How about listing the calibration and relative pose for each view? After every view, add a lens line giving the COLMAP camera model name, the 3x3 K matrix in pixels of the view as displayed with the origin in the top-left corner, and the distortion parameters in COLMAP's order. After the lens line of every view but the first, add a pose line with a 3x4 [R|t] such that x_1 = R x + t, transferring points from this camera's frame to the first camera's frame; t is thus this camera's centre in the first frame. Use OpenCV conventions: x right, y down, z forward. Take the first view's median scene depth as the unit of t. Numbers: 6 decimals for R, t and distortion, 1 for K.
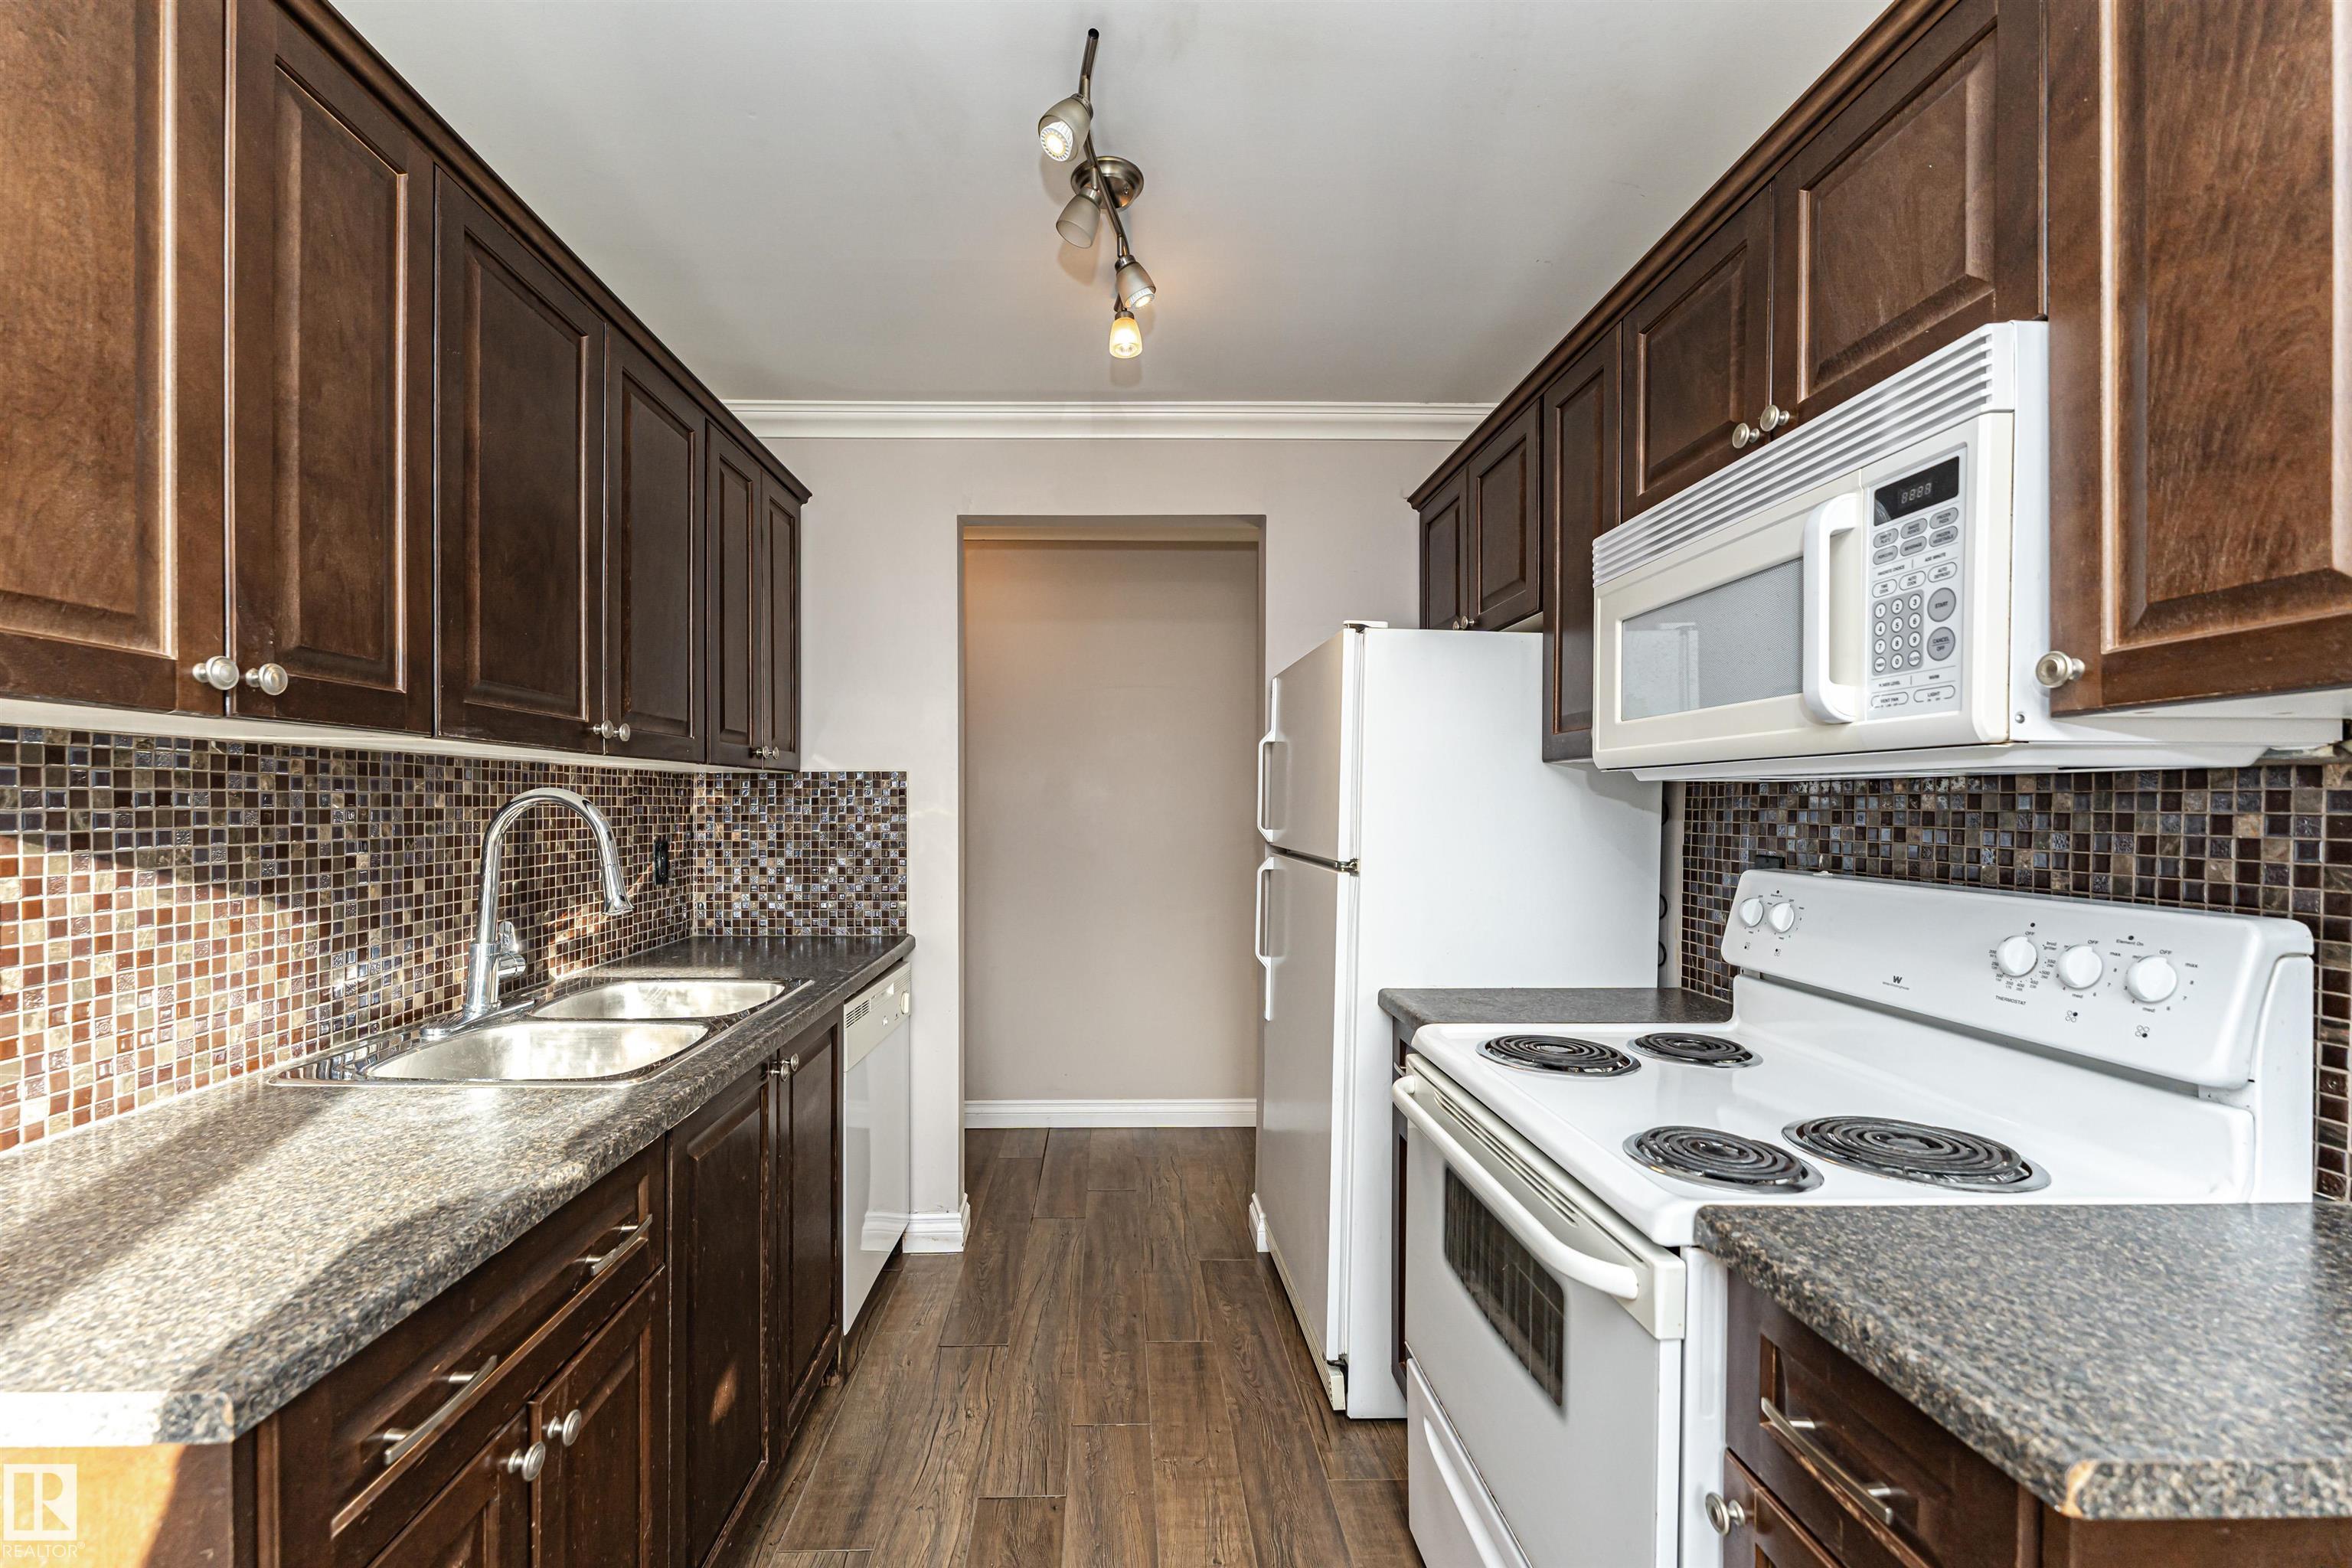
lens RADIAL K [[1010.6, 0, 1073.8], [0, 1010.6, 808.1], [0, 0, 1]] dist [-0.000775, -0.000391]
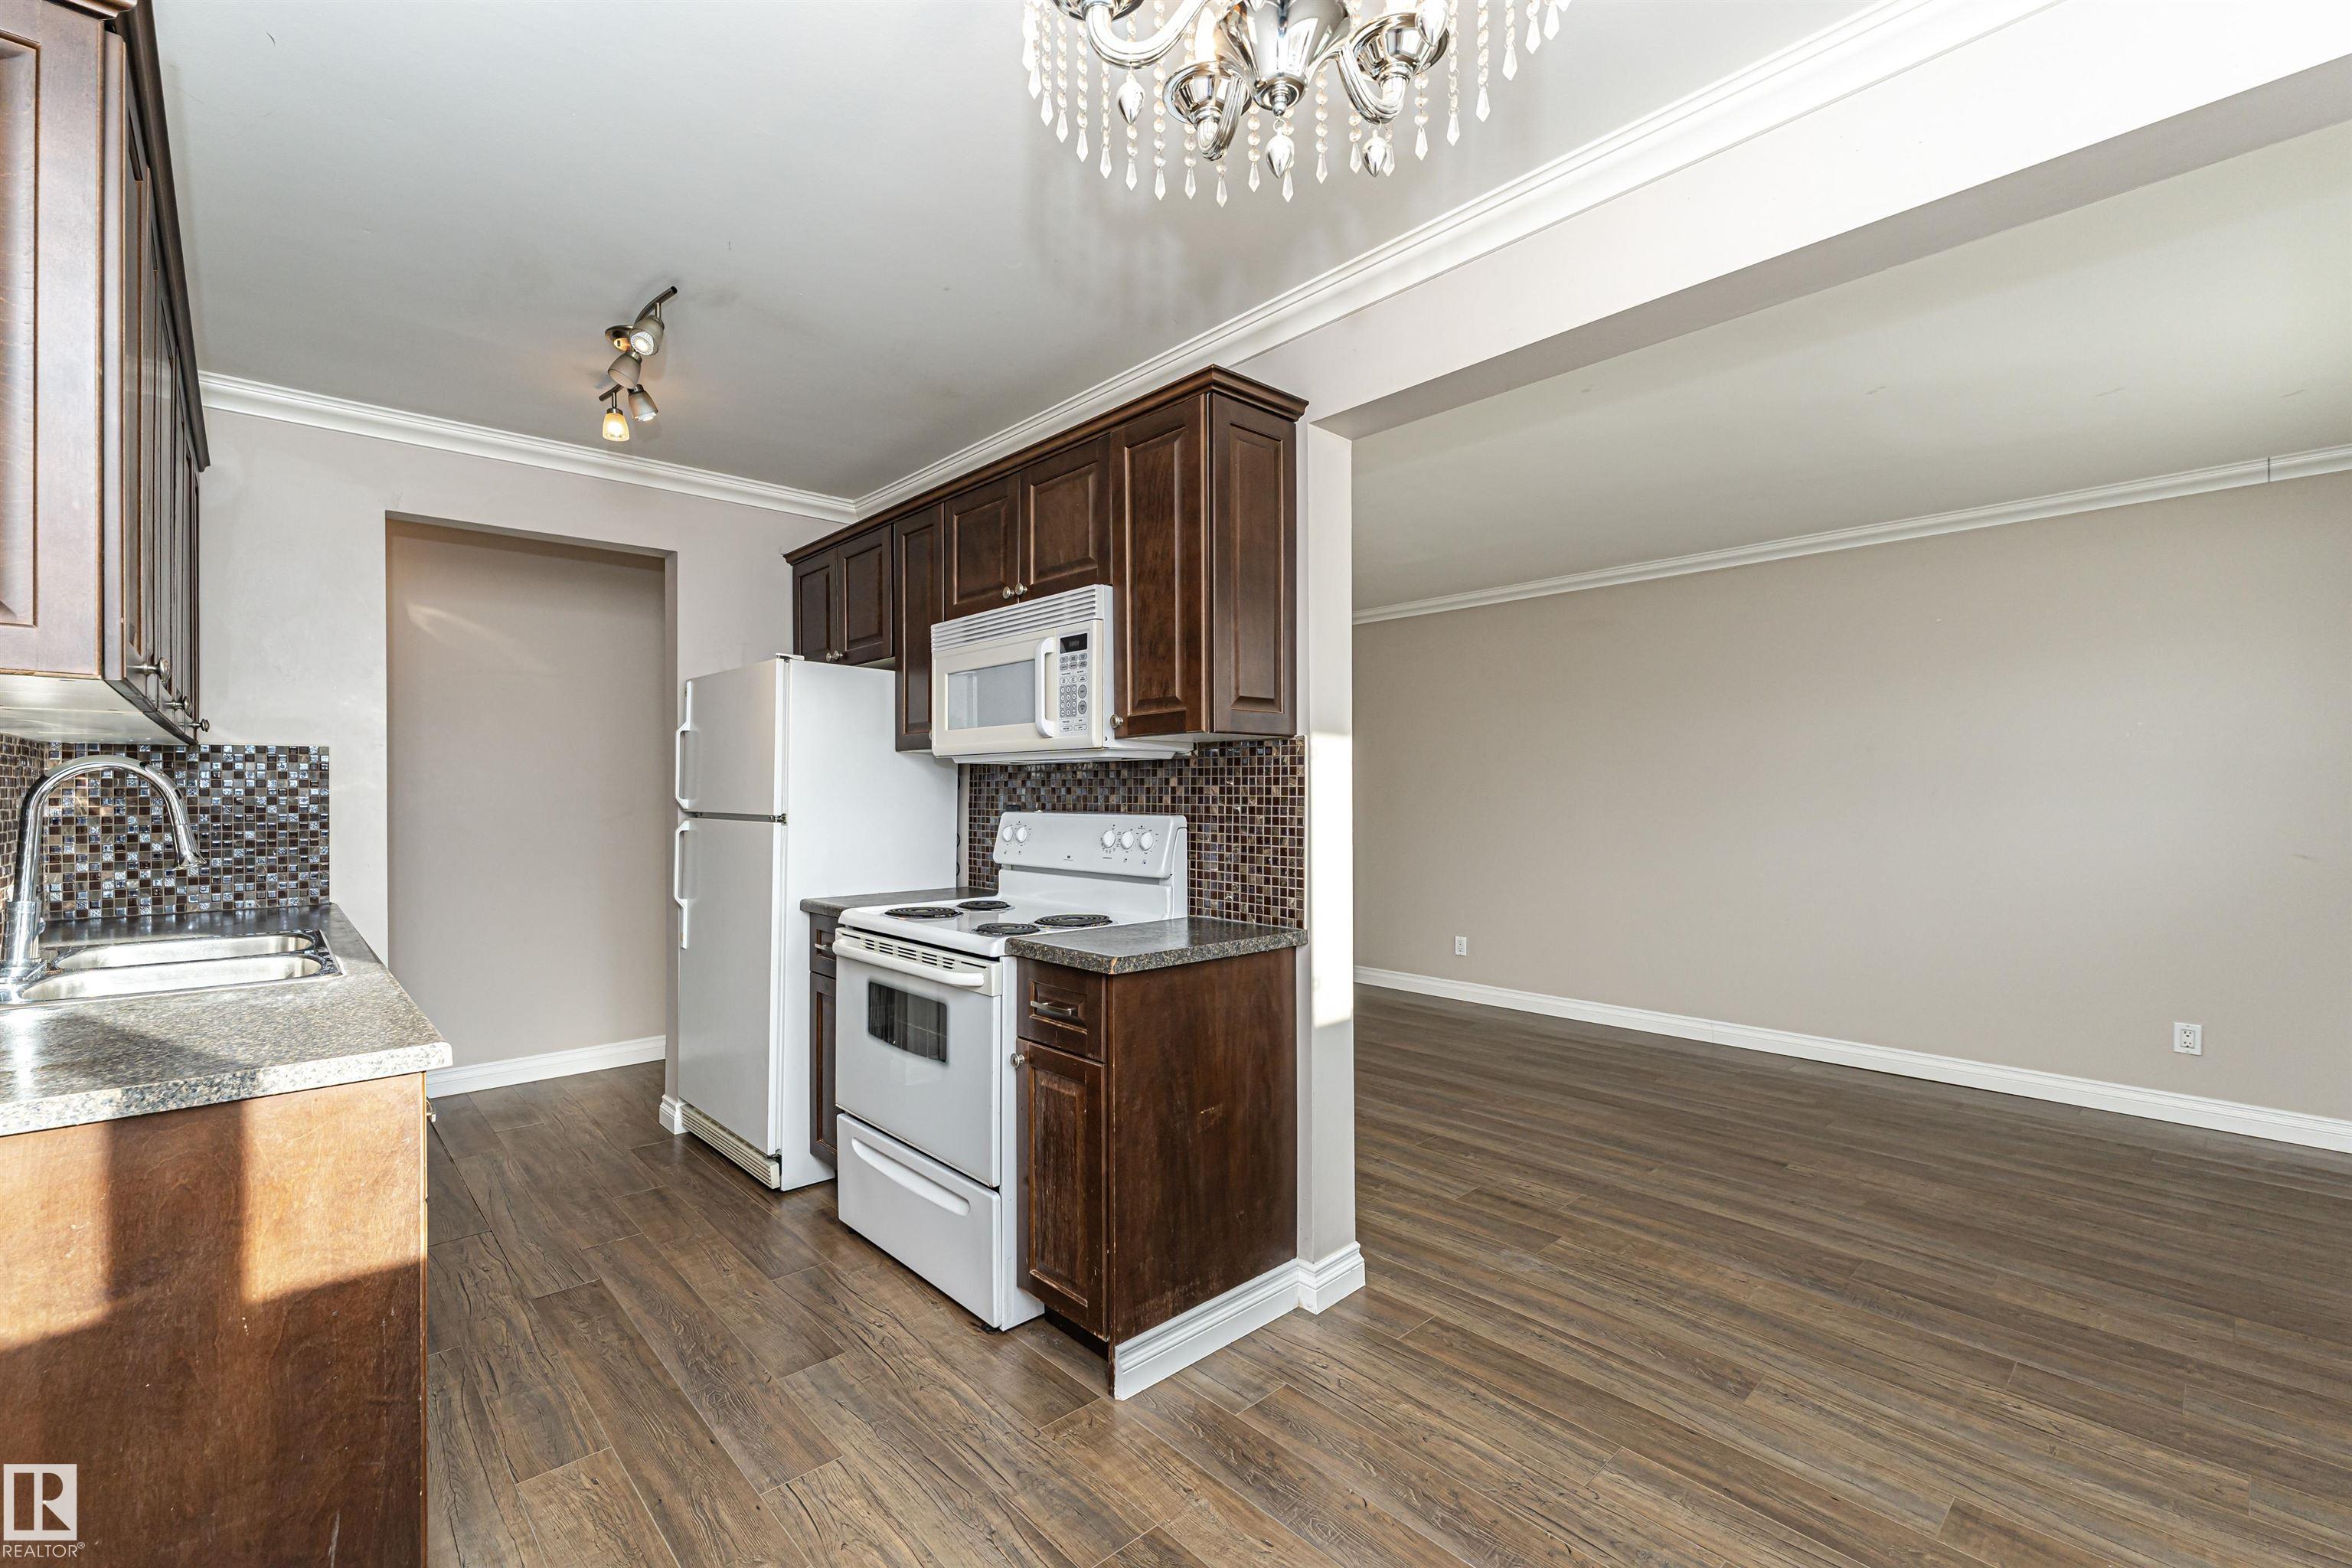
lens RADIAL K [[962.6, 0, 1176.0], [0, 962.6, 784.0], [0, 0, 1]] dist [-0.000496, -0.000139]
pose [[0.696906, -0.002918, 0.717156, -0.372124], [0.009282, 0.999945, -0.004952, 0.021196], [-0.717102, 0.010108, 0.696895, -0.445992]]
